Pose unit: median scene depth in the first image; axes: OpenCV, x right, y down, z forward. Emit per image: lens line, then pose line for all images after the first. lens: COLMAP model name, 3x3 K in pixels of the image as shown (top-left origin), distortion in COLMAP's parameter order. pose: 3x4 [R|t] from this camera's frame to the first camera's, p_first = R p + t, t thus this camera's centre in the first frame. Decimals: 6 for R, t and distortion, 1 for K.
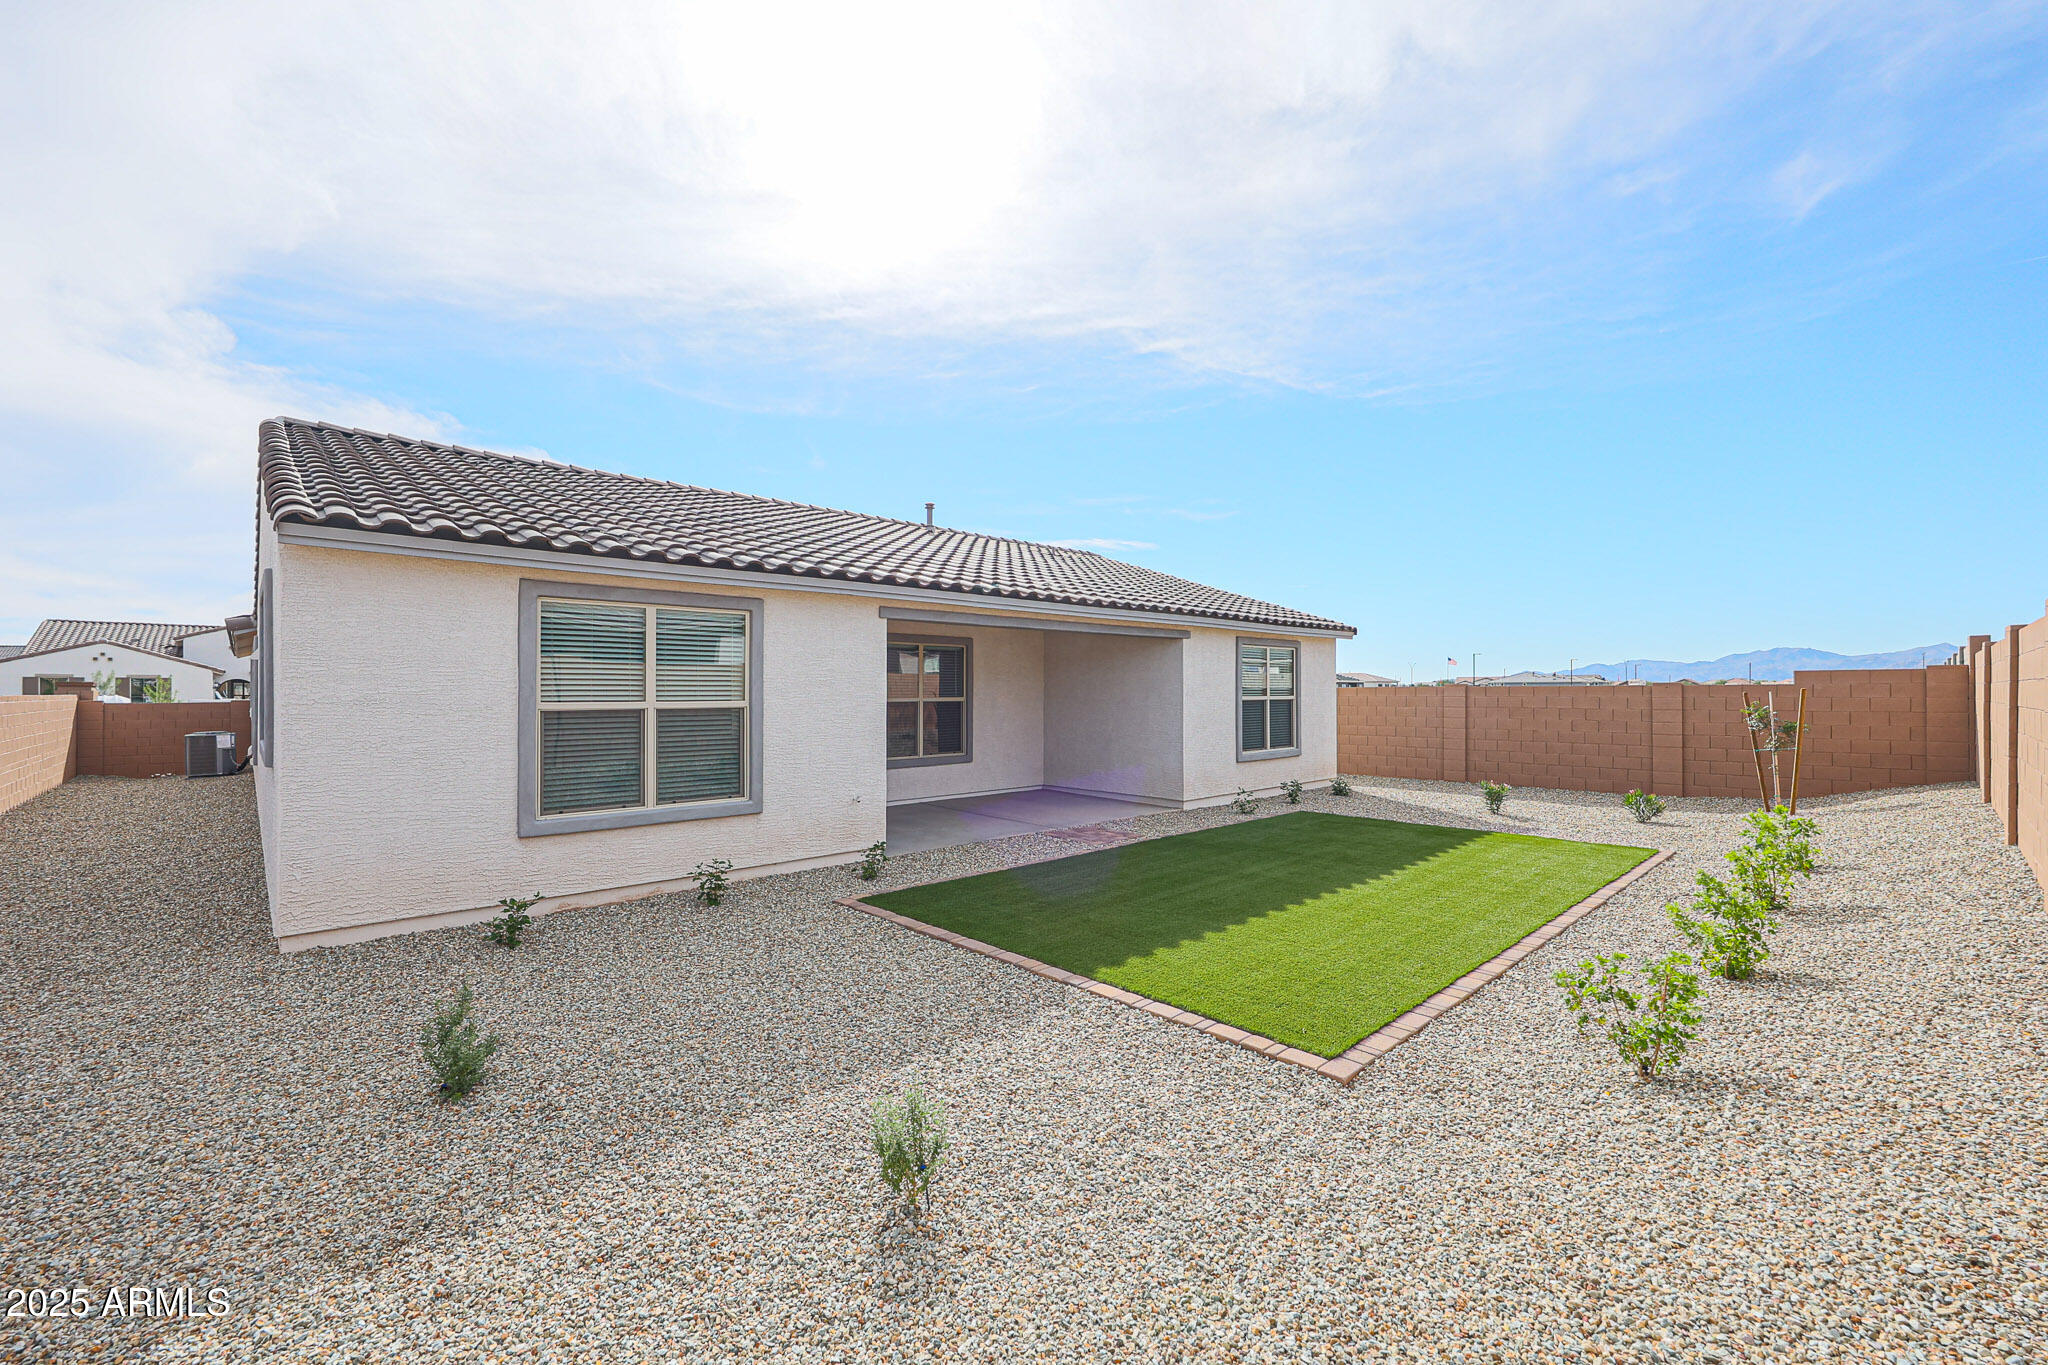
lens RADIAL K [[966.2, 0, 1024.0], [0, 966.2, 682.5], [0, 0, 1]] dist [0.001338, 0.000516]
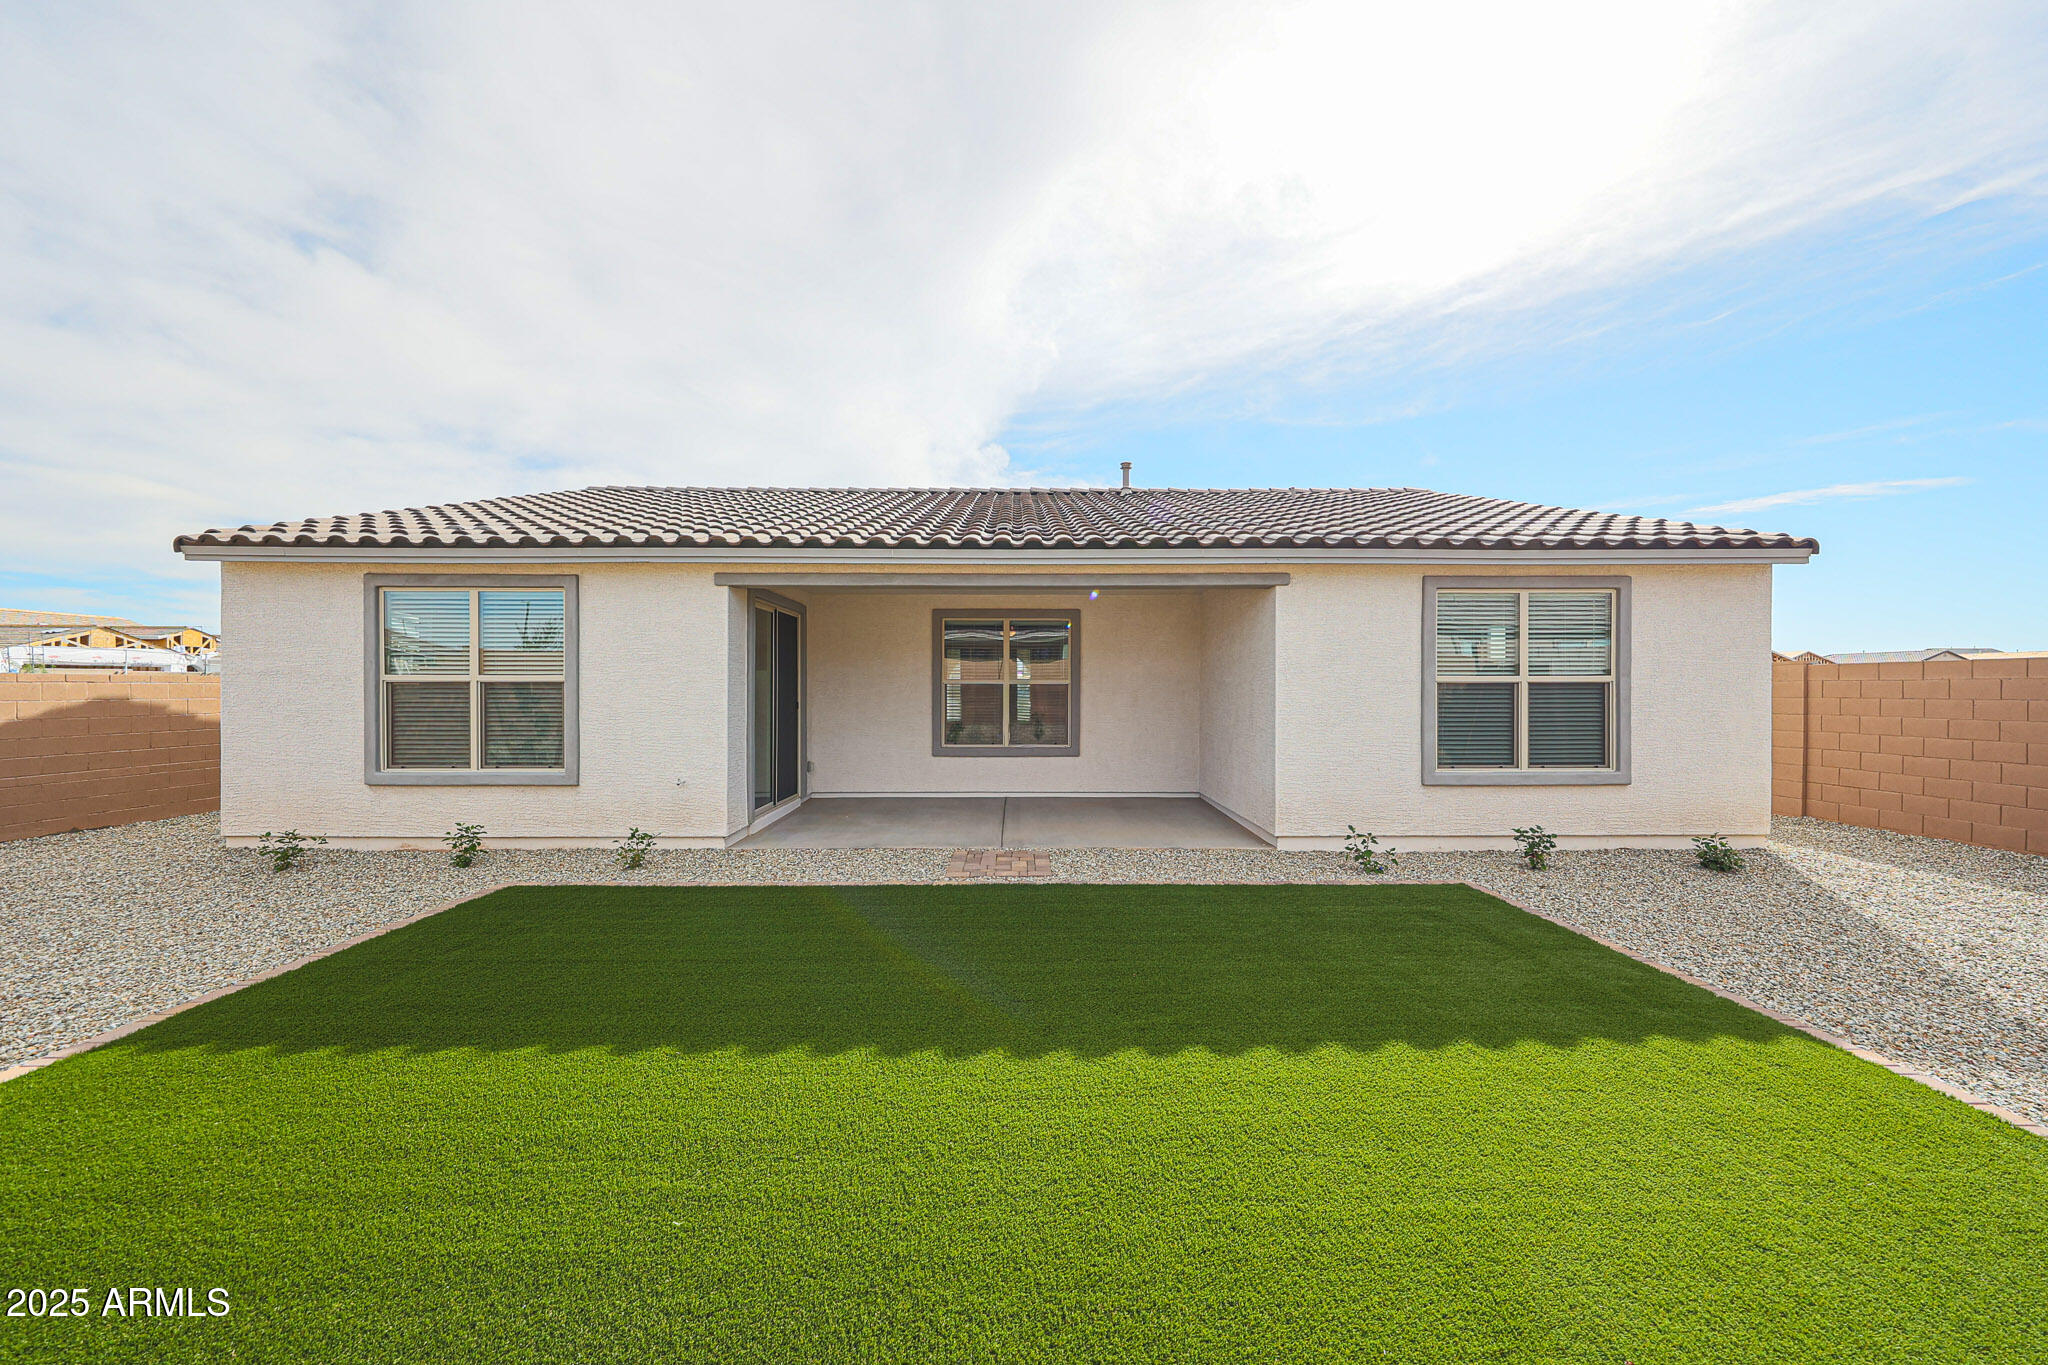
lens RADIAL K [[804.4, 0, 1001.5], [0, 804.4, 682.0], [0, 0, 1]] dist [0.001238, 0.000279]
pose [[0.685223, -0.004904, -0.728317, 0.358140], [0.003368, 0.999988, -0.003564, 0.016972], [0.728326, -0.000011, 0.685231, 0.411547]]
